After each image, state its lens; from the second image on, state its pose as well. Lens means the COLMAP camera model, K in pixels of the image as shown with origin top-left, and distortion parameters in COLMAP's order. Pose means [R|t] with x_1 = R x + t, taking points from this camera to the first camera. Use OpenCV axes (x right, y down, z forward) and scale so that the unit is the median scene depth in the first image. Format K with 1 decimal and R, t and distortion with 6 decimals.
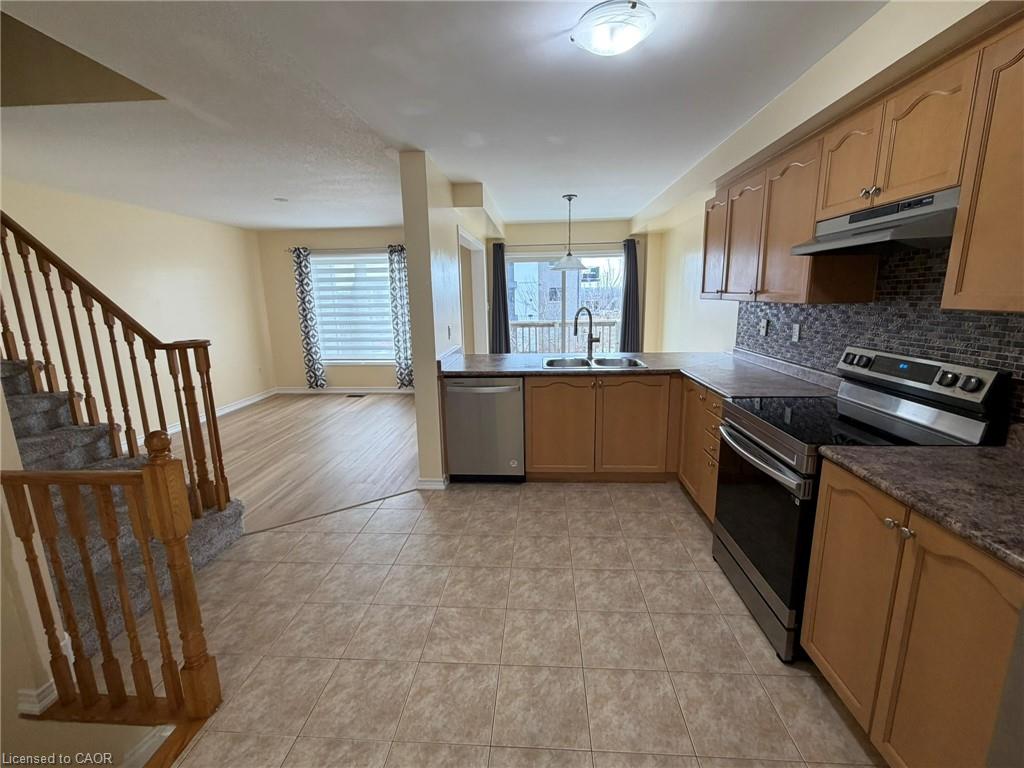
lens RADIAL K [[448.2, 0, 512.7], [0, 448.2, 383.5], [0, 0, 1]] dist [-0.002466, 0.000046]
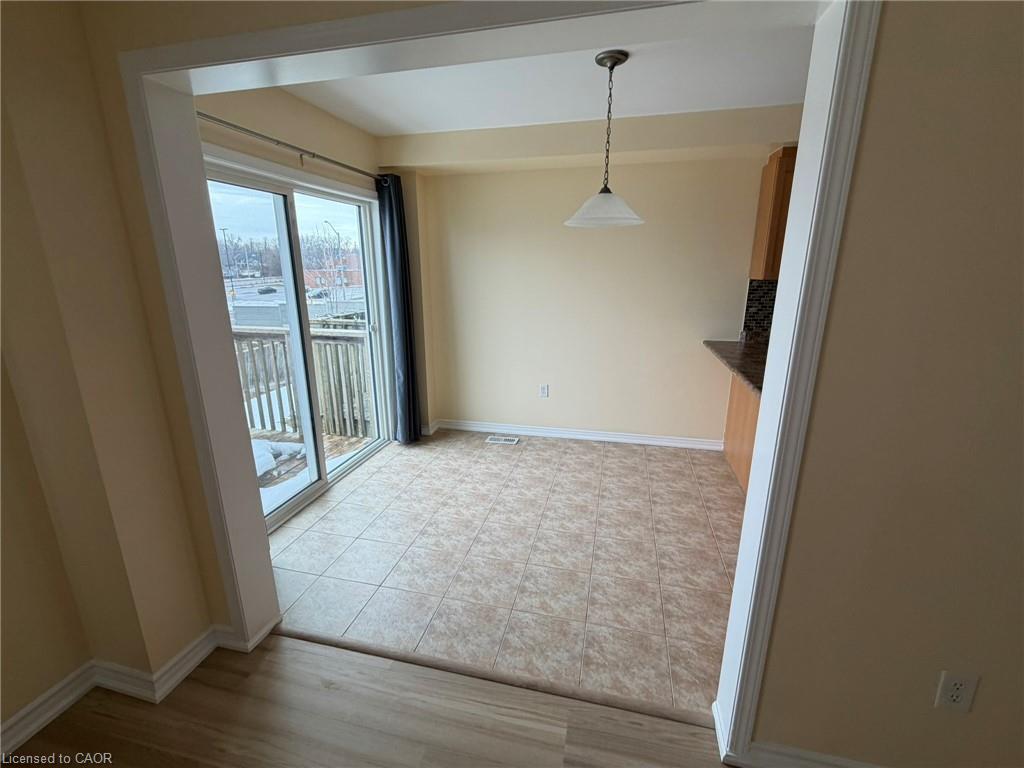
lens RADIAL K [[448.2, 0, 515.9], [0, 448.2, 380.9], [0, 0, 1]] dist [-0.002466, 0.000046]
pose [[0.156588, -0.230774, 0.960325, -0.281962], [0.189782, 0.961231, 0.200046, -0.148607], [-0.969259, 0.150928, 0.194314, 0.729584]]
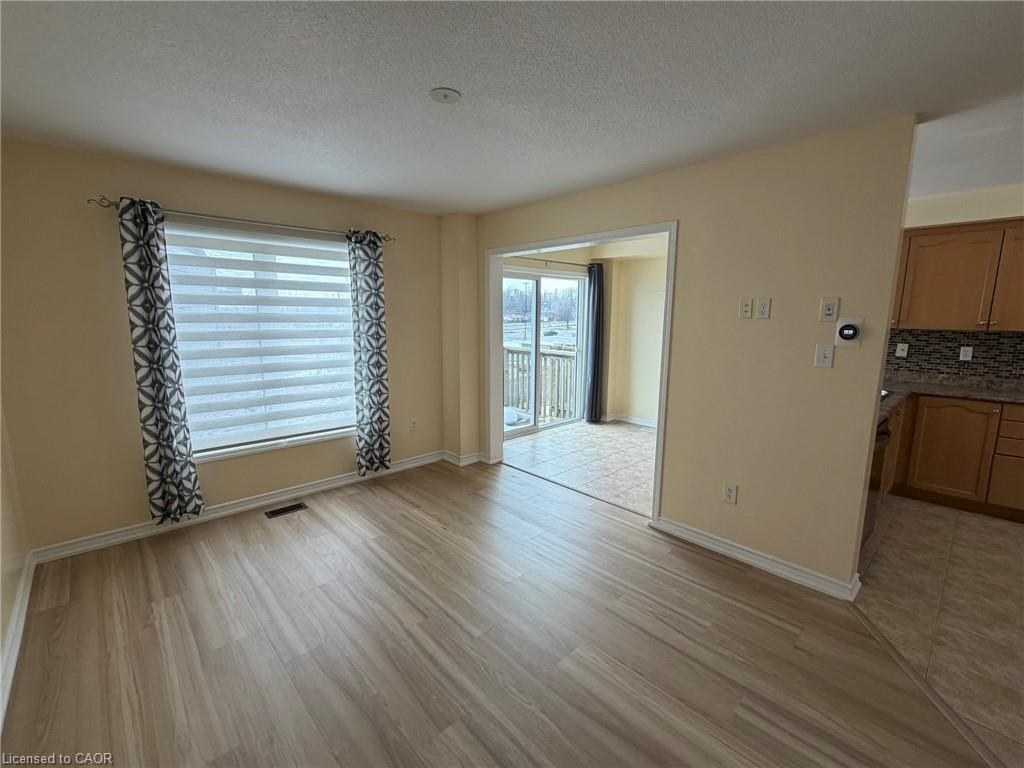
lens RADIAL K [[448.2, 0, 511.6], [0, 448.2, 381.5], [0, 0, 1]] dist [-0.002466, 0.000046]
pose [[0.678742, -0.089631, 0.728886, -0.551475], [0.120974, 0.992611, 0.009410, -0.093085], [-0.724344, 0.081789, 0.684570, 0.459729]]
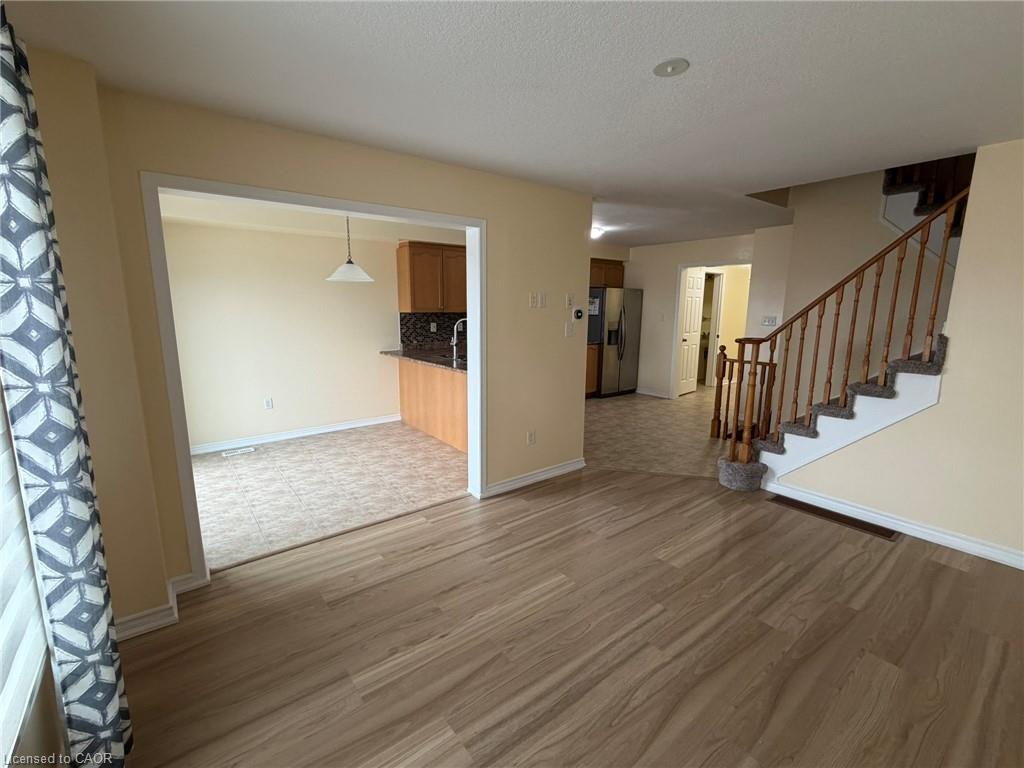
lens RADIAL K [[448.2, 0, 507.6], [0, 448.2, 385.8], [0, 0, 1]] dist [-0.002466, 0.000046]
pose [[-0.666431, -0.121901, 0.735534, -0.503581], [0.147098, 0.945654, 0.290002, -0.192685], [-0.730912, 0.301462, -0.612281, 0.965646]]
